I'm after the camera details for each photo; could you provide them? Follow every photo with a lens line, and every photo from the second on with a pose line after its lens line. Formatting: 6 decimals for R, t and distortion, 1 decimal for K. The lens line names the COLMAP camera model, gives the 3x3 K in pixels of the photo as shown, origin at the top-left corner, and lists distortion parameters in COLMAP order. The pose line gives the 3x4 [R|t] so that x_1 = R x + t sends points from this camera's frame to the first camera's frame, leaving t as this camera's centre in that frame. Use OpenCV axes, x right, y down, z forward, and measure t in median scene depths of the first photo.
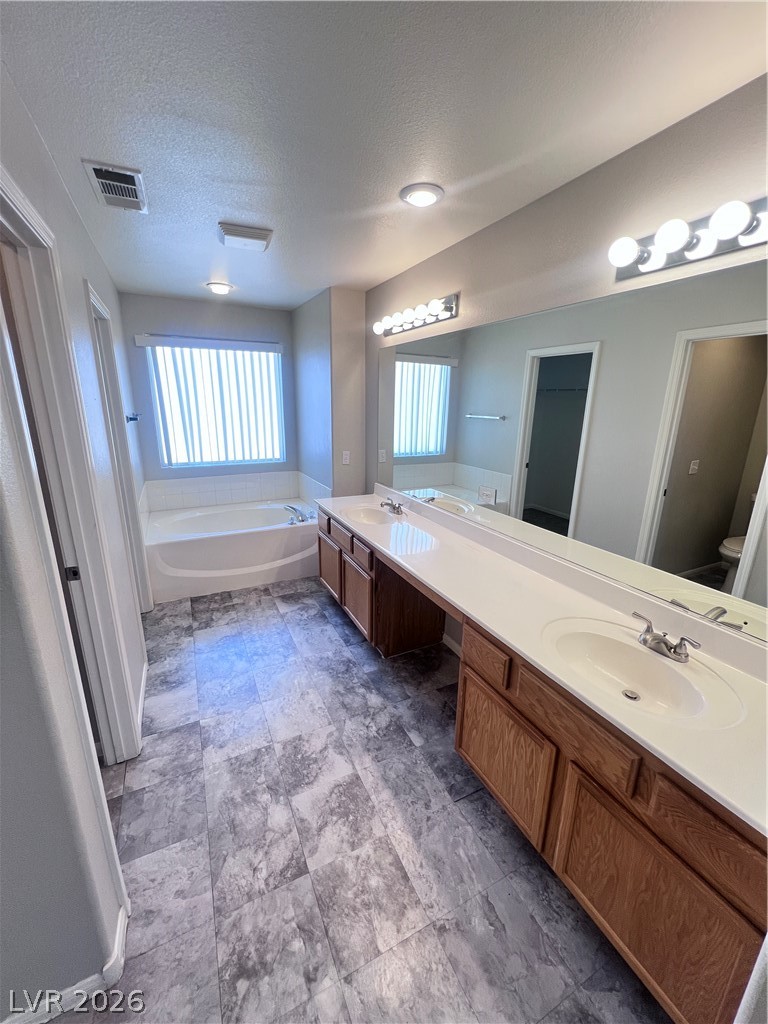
lens RADIAL K [[412.5, 0, 388.6], [0, 412.5, 509.7], [0, 0, 1]] dist [-0.002756, 0.001386]
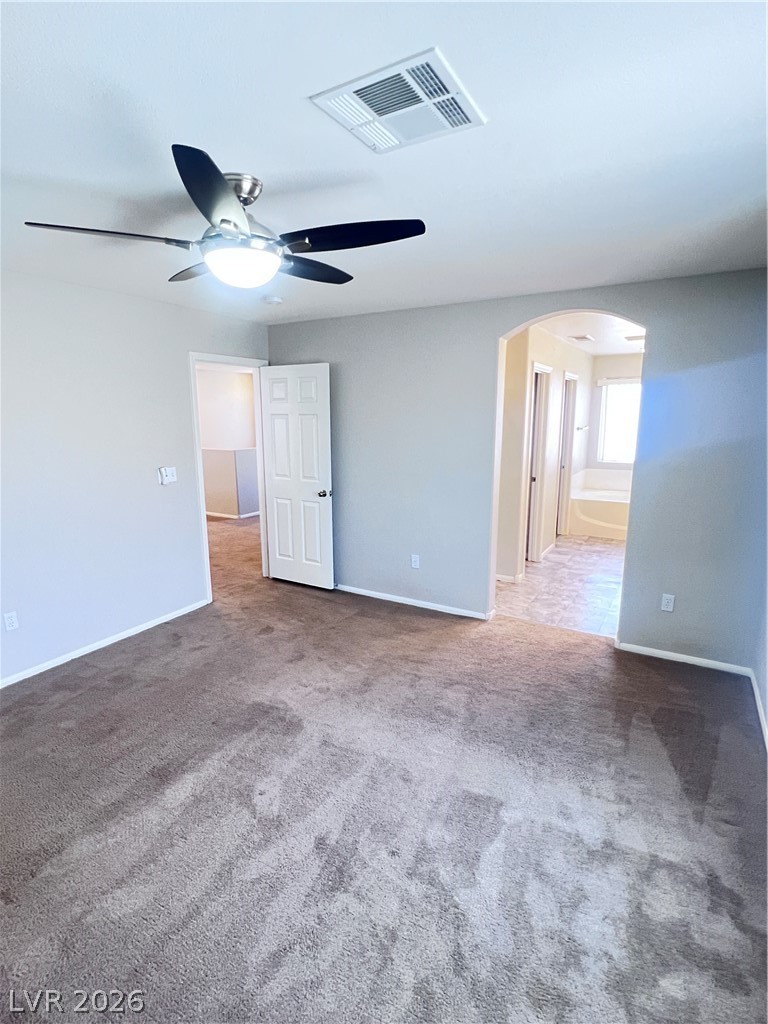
lens RADIAL K [[514.3, 0, 378.8], [0, 514.3, 506.7], [0, 0, 1]] dist [0.001391, -0.001208]
pose [[0.533575, 0.140386, -0.834020, 0.927338], [-0.211473, 0.976949, 0.029153, 0.262453], [0.818888, 0.160817, 0.550963, -1.012934]]
